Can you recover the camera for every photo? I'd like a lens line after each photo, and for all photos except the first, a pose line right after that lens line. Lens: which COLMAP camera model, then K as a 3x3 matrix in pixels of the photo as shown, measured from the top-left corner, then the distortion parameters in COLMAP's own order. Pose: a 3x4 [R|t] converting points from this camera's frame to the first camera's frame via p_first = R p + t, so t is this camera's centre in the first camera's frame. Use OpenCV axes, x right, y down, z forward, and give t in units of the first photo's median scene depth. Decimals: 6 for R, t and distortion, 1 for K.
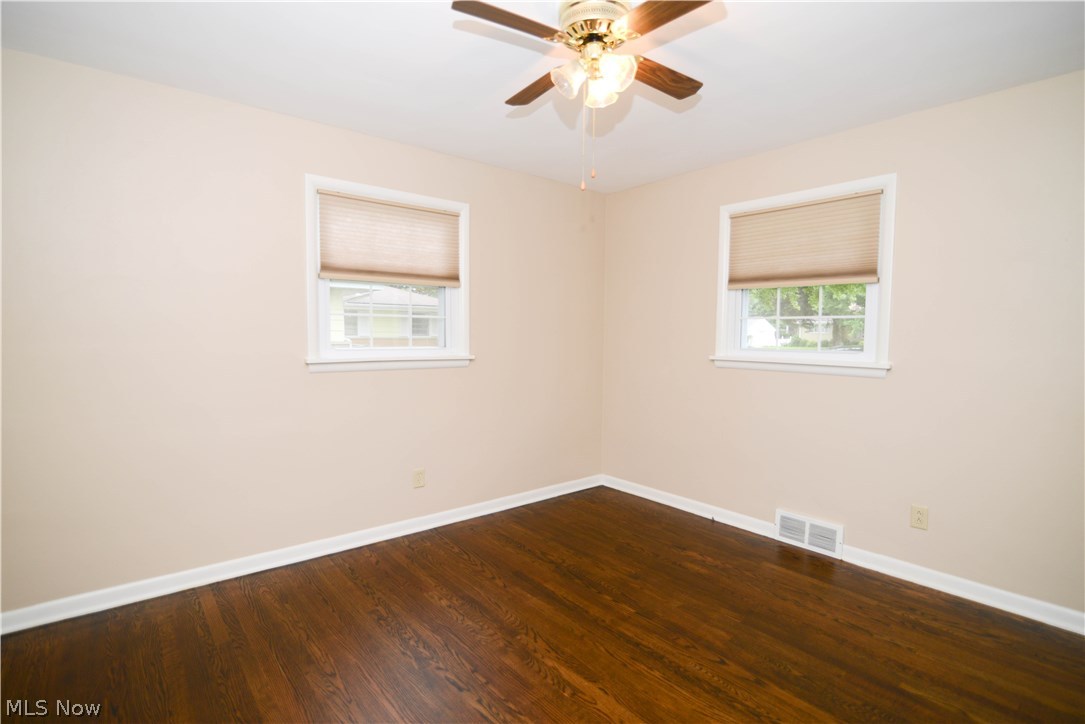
lens RADIAL K [[499.5, 0, 532.9], [0, 499.5, 359.6], [0, 0, 1]] dist [-0.023571, 0.001628]
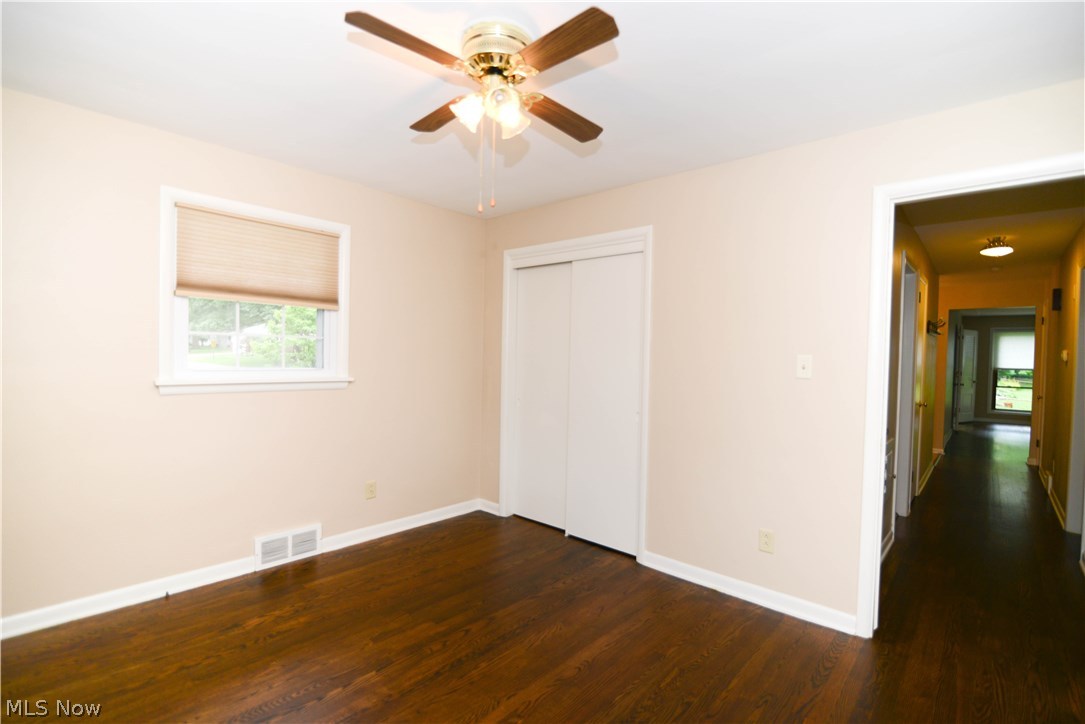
lens RADIAL K [[499.5, 0, 537.8], [0, 499.5, 364.2], [0, 0, 1]] dist [-0.023571, 0.001628]
pose [[-0.124999, -0.032866, 0.991612, -0.519073], [0.030502, 0.998851, 0.036951, -0.049814], [-0.991688, 0.034865, -0.123853, 0.603614]]
